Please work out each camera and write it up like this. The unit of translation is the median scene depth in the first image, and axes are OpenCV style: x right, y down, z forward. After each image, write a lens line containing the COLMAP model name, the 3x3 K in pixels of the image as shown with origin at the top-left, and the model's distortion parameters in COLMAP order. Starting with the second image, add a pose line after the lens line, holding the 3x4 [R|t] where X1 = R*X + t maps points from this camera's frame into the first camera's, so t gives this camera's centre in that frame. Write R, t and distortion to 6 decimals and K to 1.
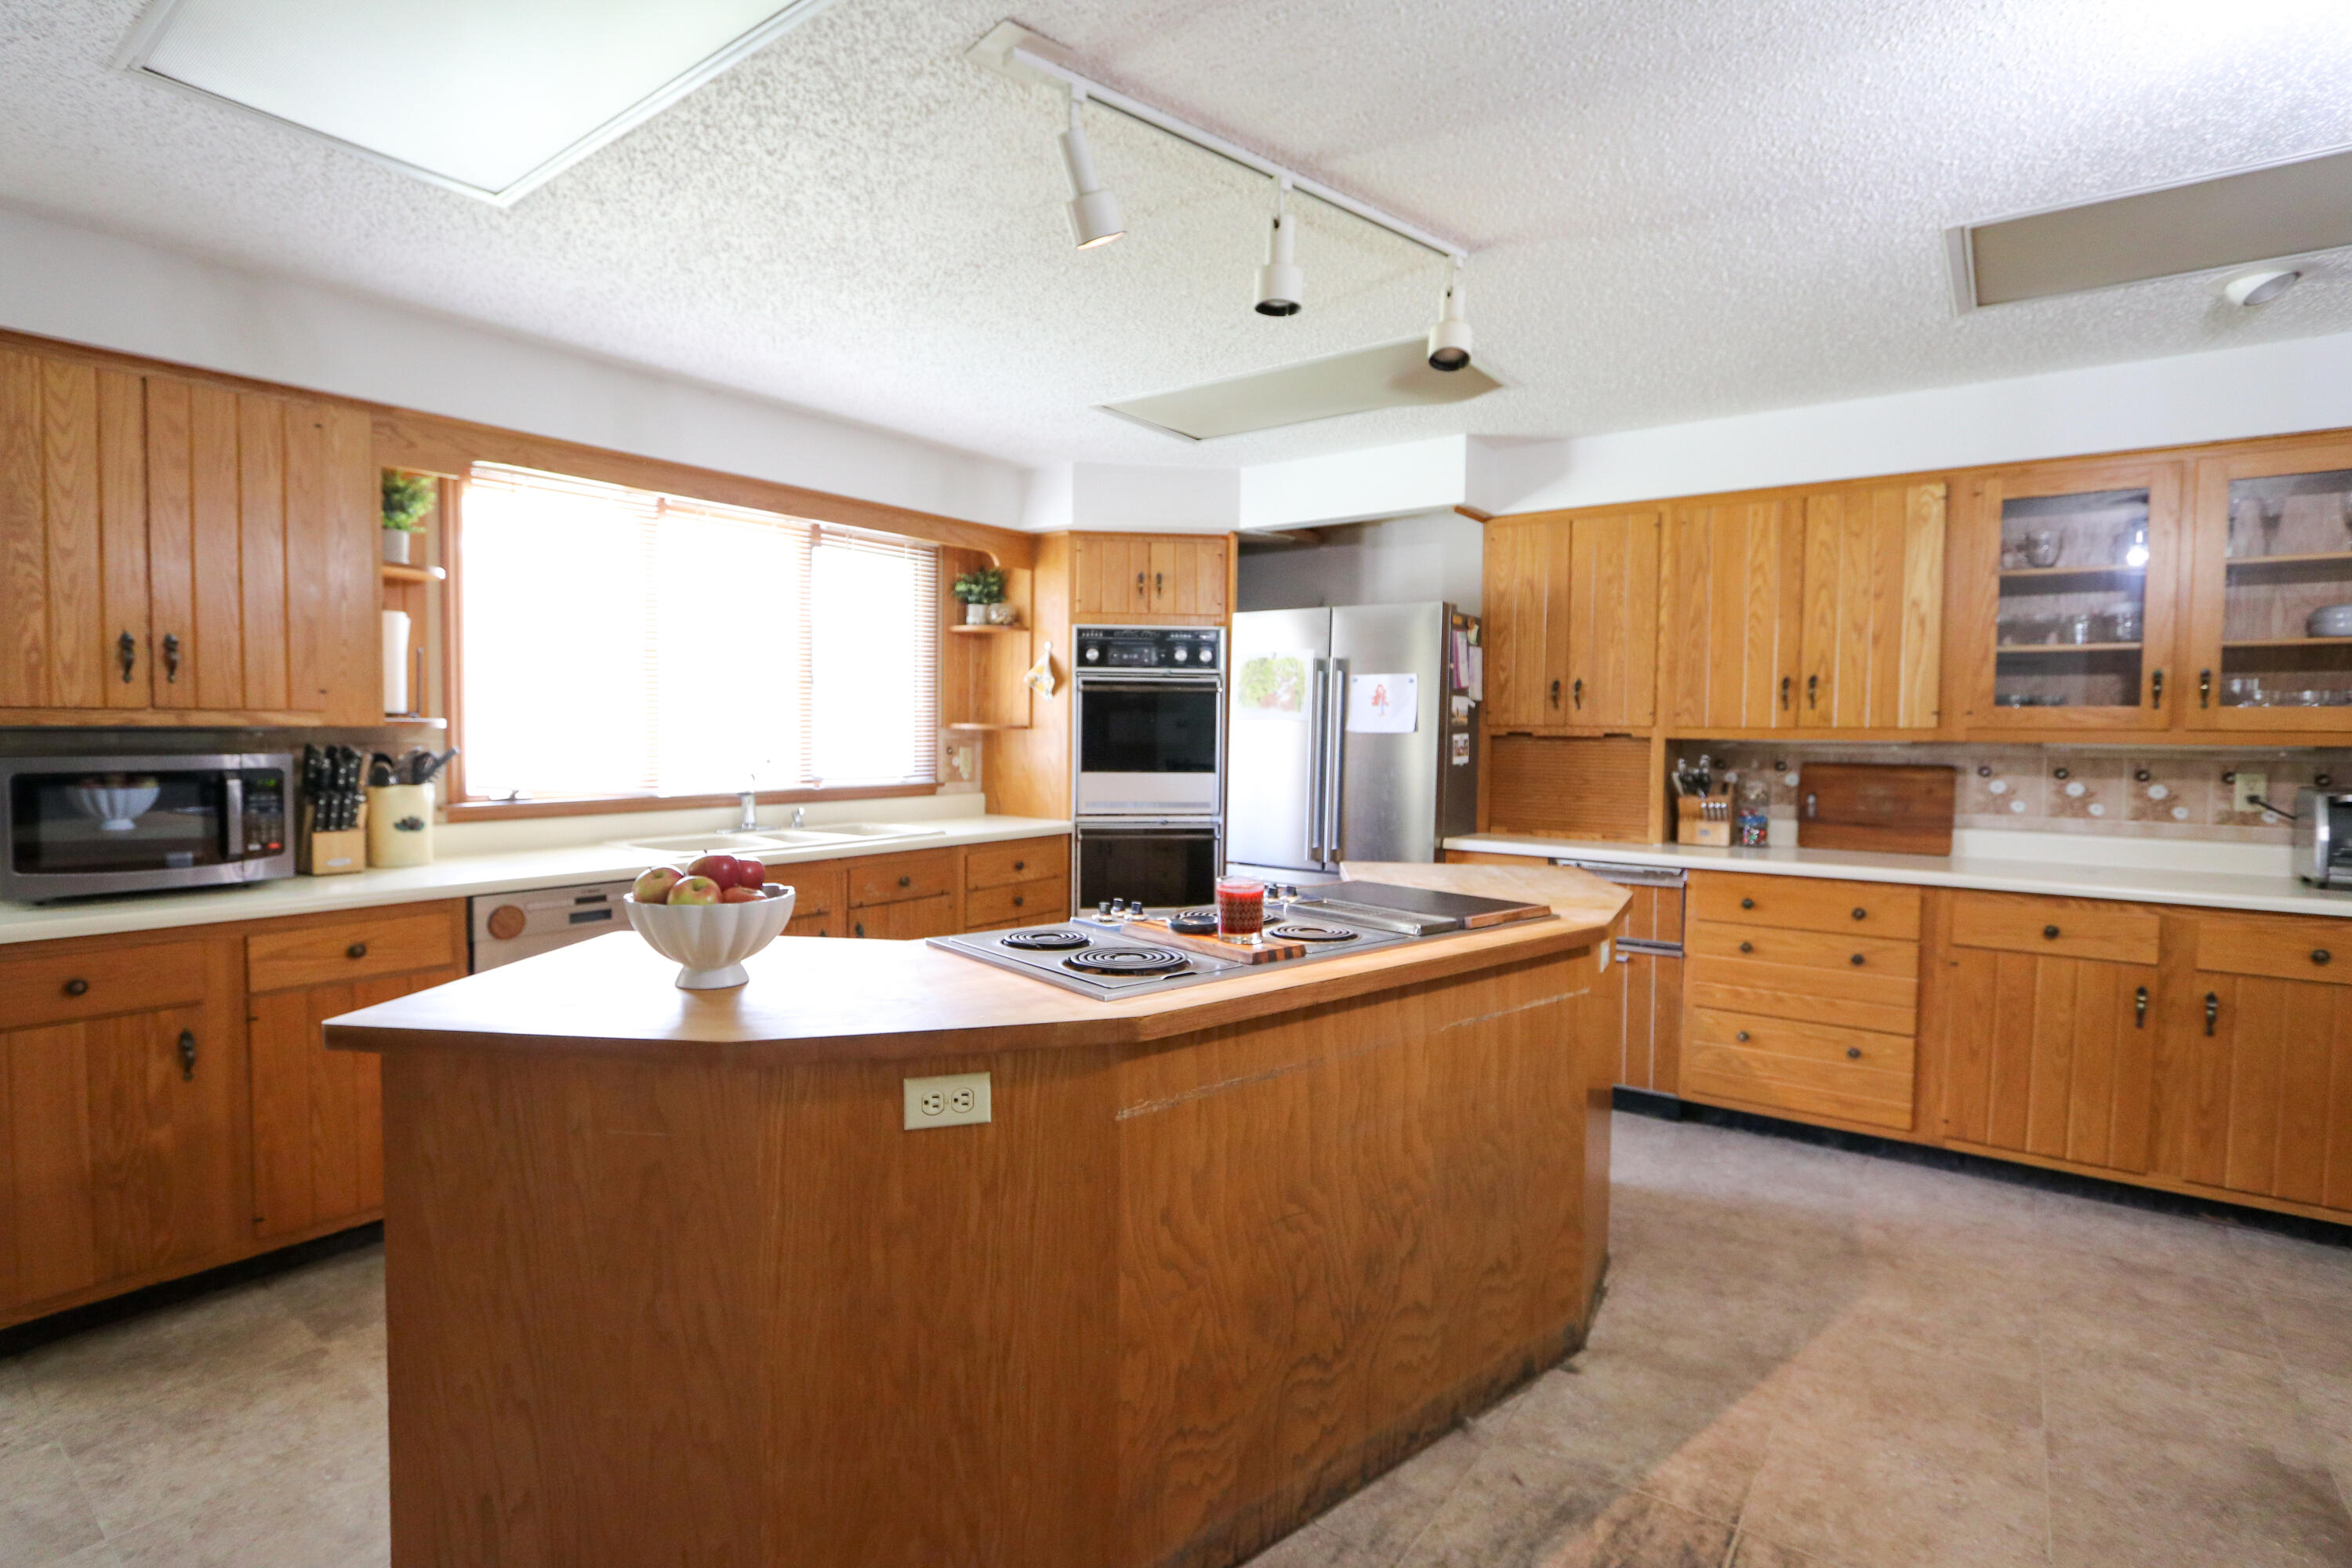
lens RADIAL K [[1133.1, 0, 1160.8], [0, 1133.1, 774.0], [0, 0, 1]] dist [-0.016120, 0.001390]
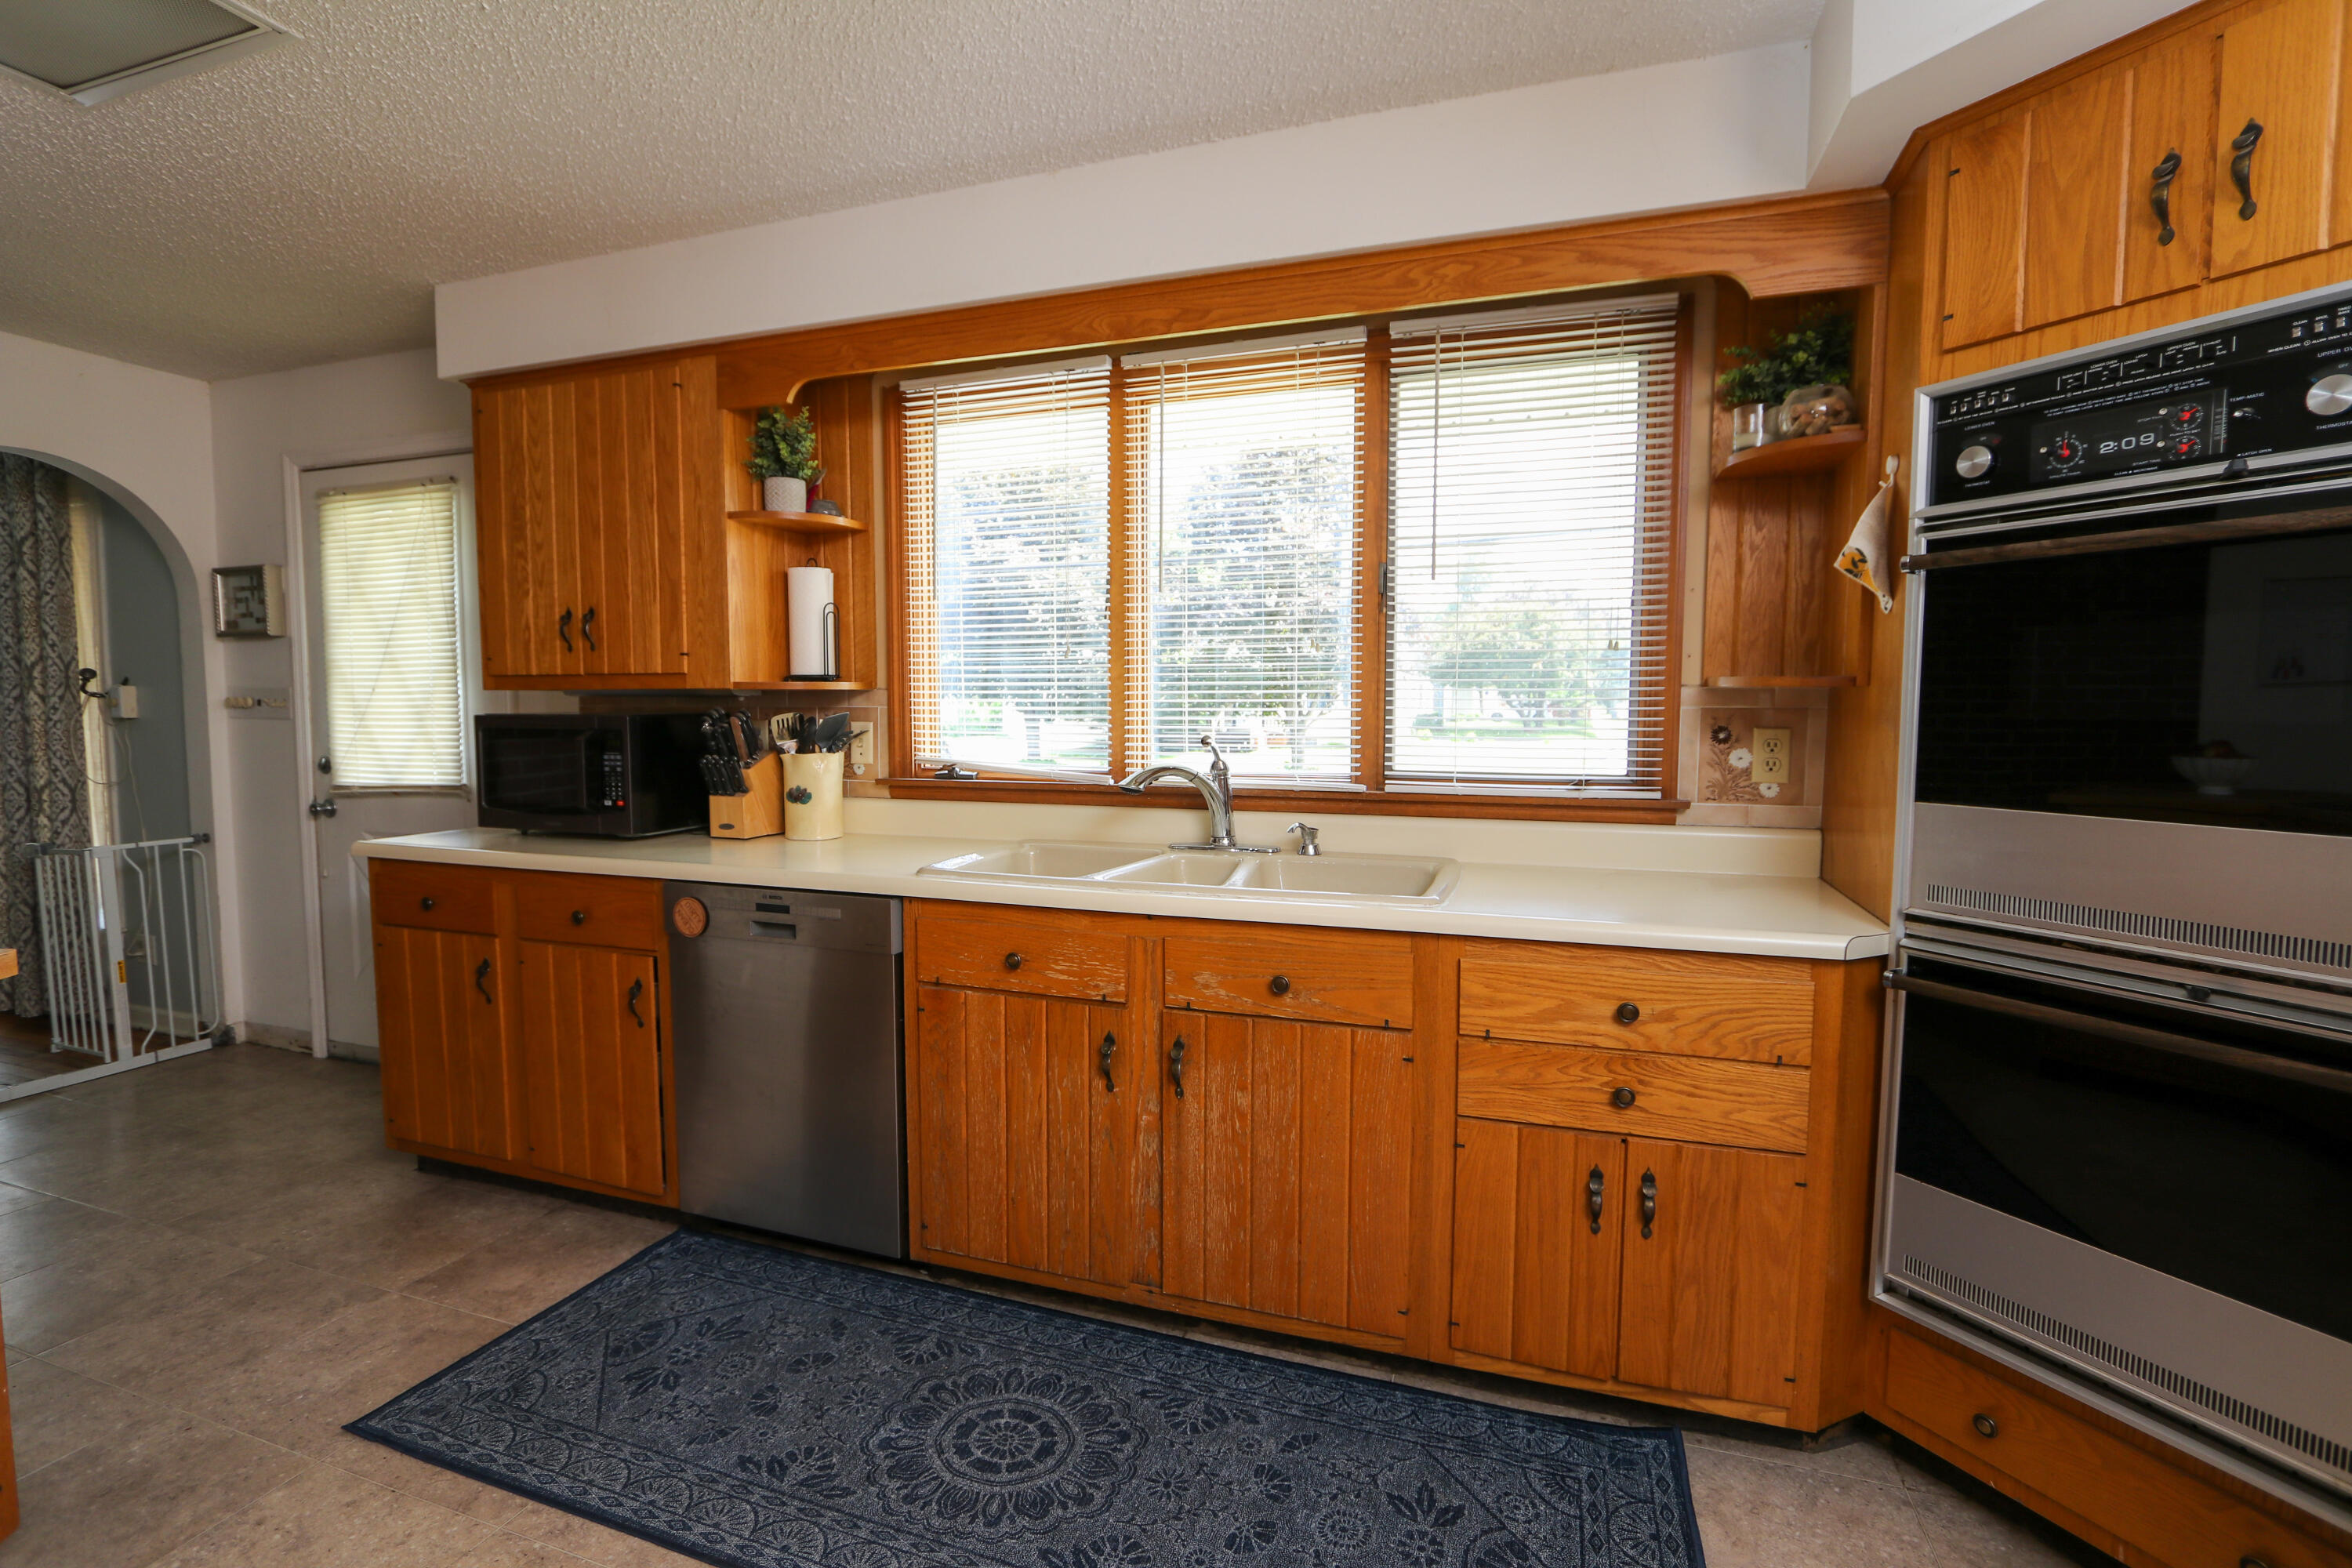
lens RADIAL K [[1082.0, 0, 1168.6], [0, 1082.0, 779.4], [0, 0, 1]] dist [-0.014251, 0.000015]
pose [[0.300531, 0.058893, -0.951952, 0.246515], [-0.041123, 0.997964, 0.048756, -0.020997], [0.952885, 0.024495, 0.302340, 0.918161]]
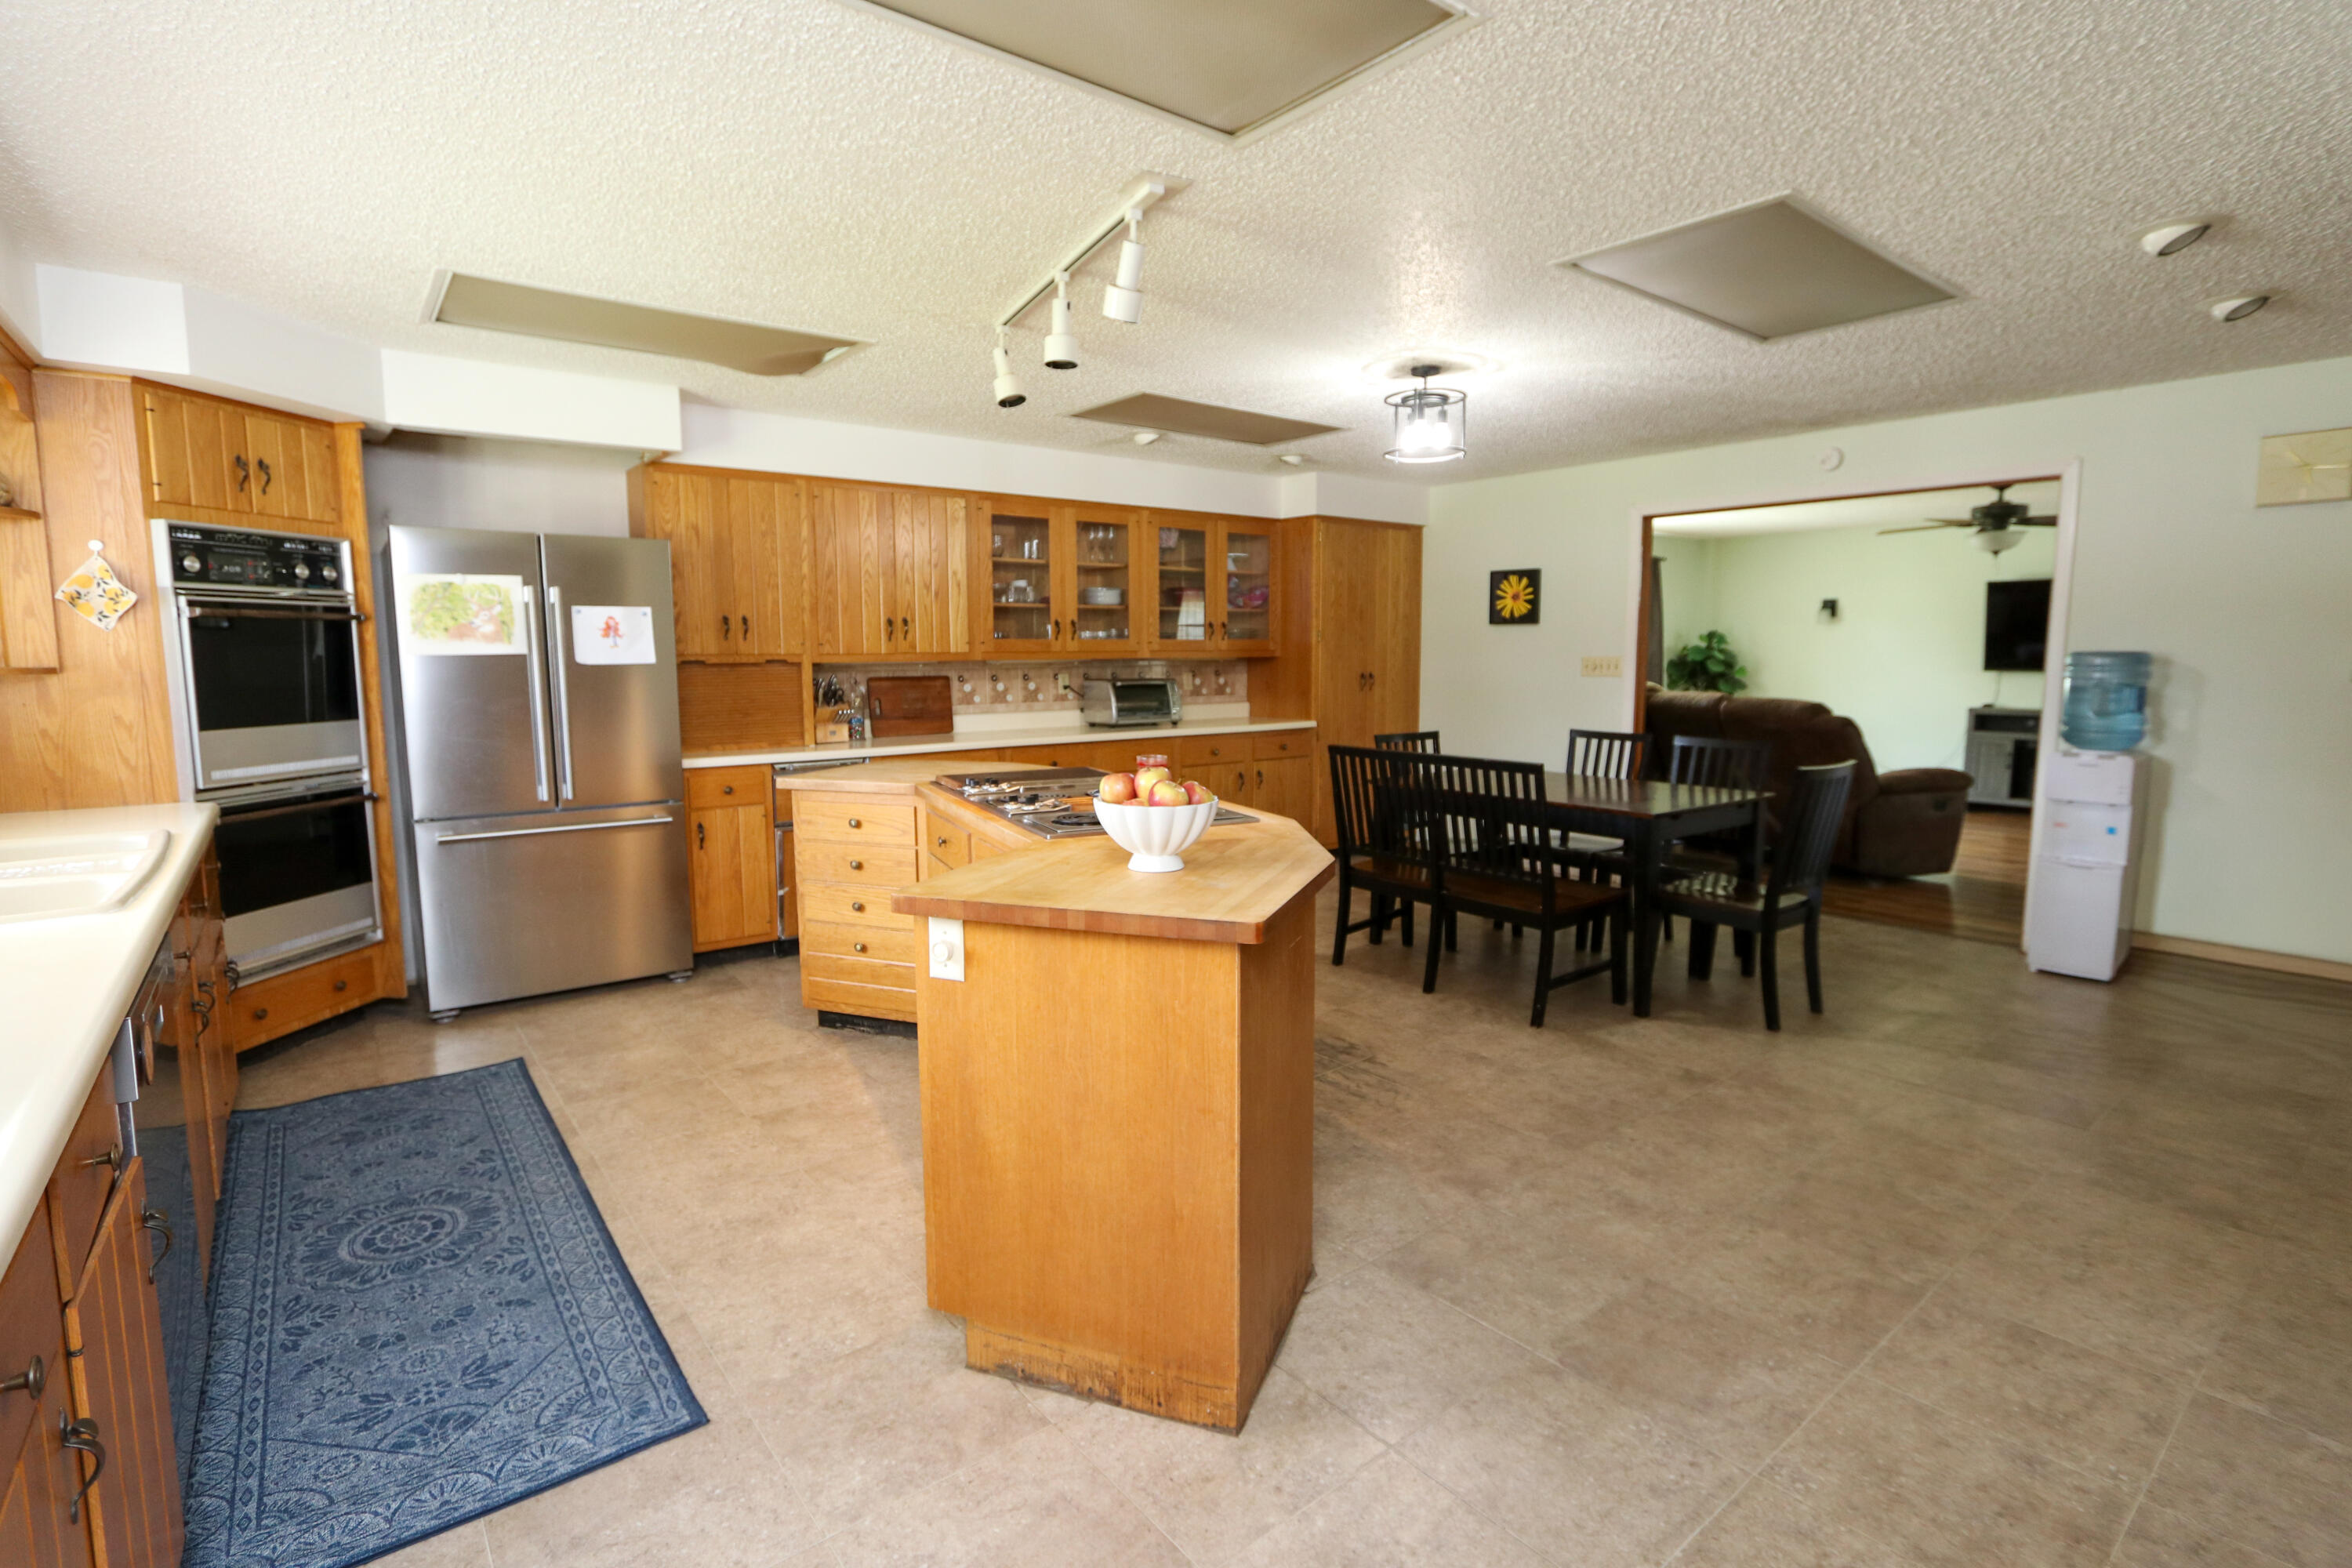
lens RADIAL K [[1108.9, 0, 1164.4], [0, 1108.9, 780.8], [0, 0, 1]] dist [-0.015541, 0.000760]
pose [[0.252475, -0.124435, 0.959569, -0.791666], [0.047397, 0.992096, 0.116183, -0.030019], [-0.966442, 0.016147, 0.256377, 0.328991]]
